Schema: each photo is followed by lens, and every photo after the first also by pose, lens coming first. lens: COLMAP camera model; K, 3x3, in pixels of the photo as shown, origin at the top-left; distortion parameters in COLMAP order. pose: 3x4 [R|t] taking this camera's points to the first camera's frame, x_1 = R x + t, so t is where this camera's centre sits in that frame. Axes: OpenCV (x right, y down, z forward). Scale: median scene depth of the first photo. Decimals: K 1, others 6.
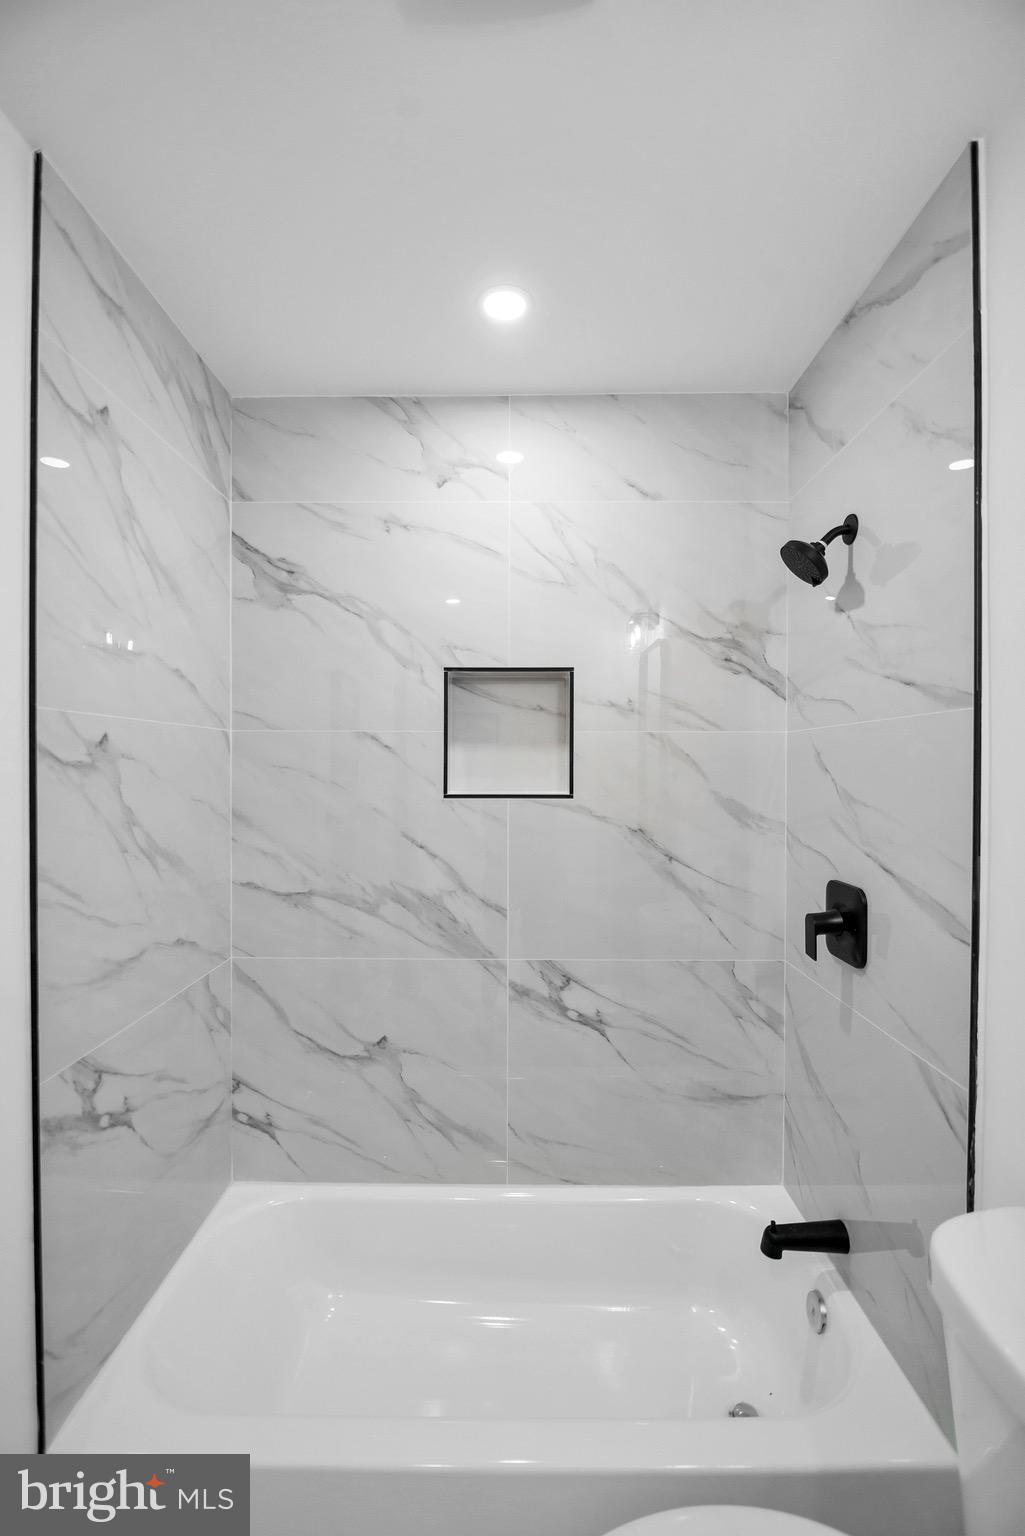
lens RADIAL K [[720.8, 0, 515.2], [0, 720.8, 786.3], [0, 0, 1]] dist [-0.014124, -0.000825]
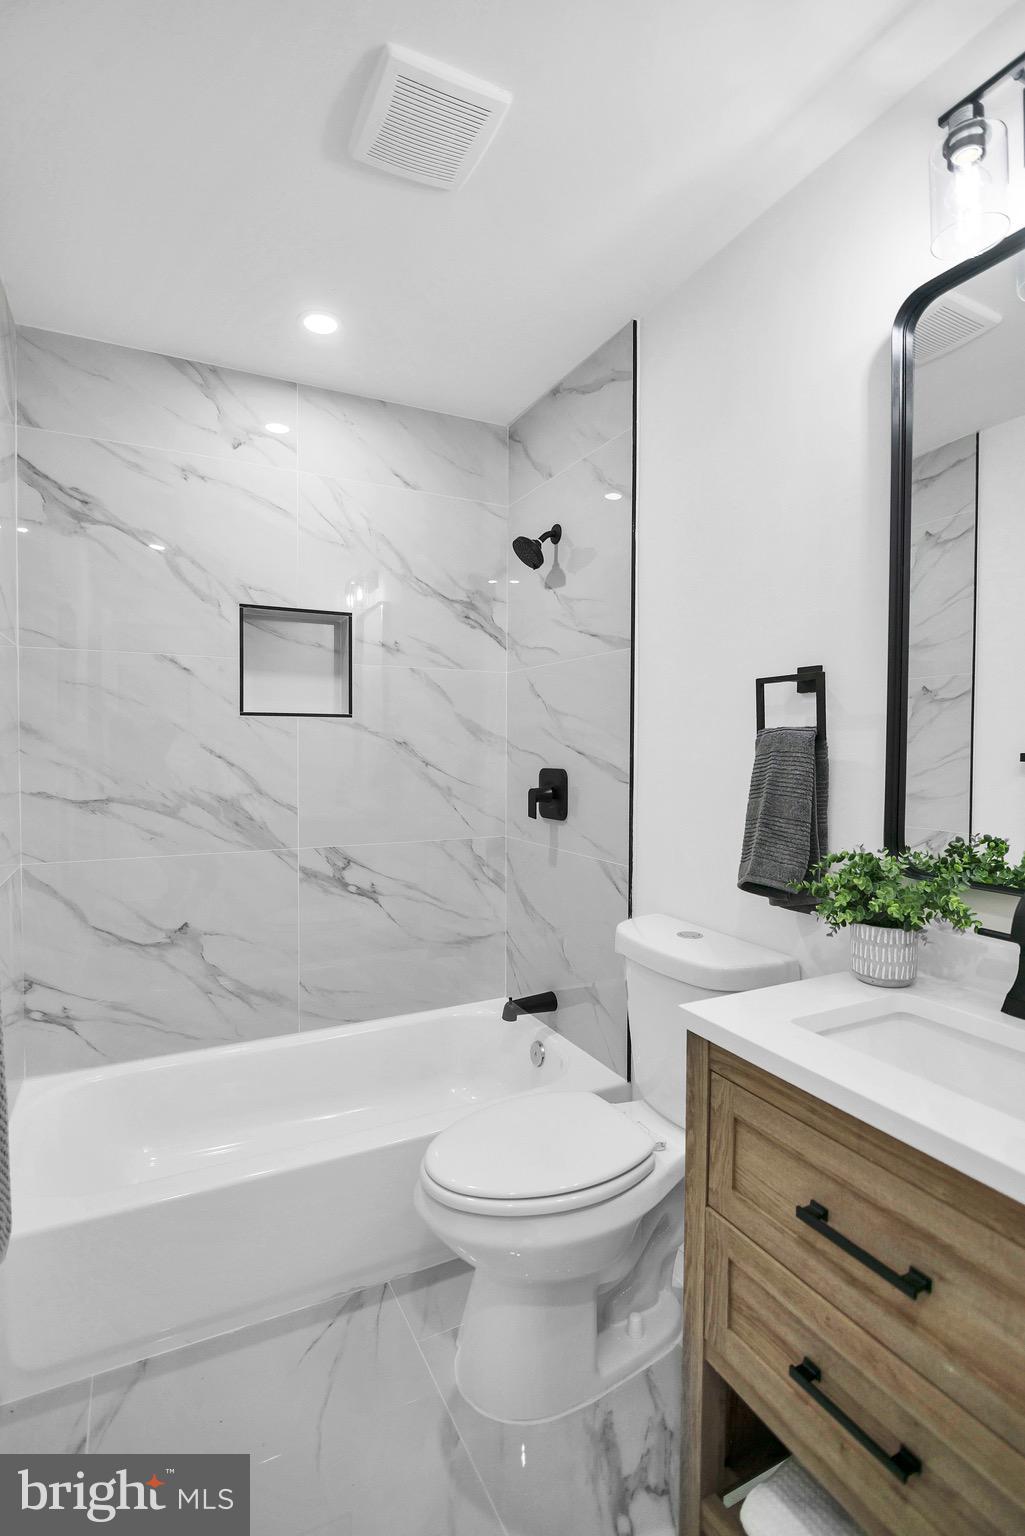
lens RADIAL K [[722.5, 0, 512.5], [0, 722.5, 768.0], [0, 0, 1]] dist [-0.014201, -0.000509]
pose [[0.900437, -0.005003, 0.434957, -0.214814], [-0.000799, 0.999913, 0.013155, 0.088032], [-0.434985, -0.012193, 0.900355, -0.257158]]
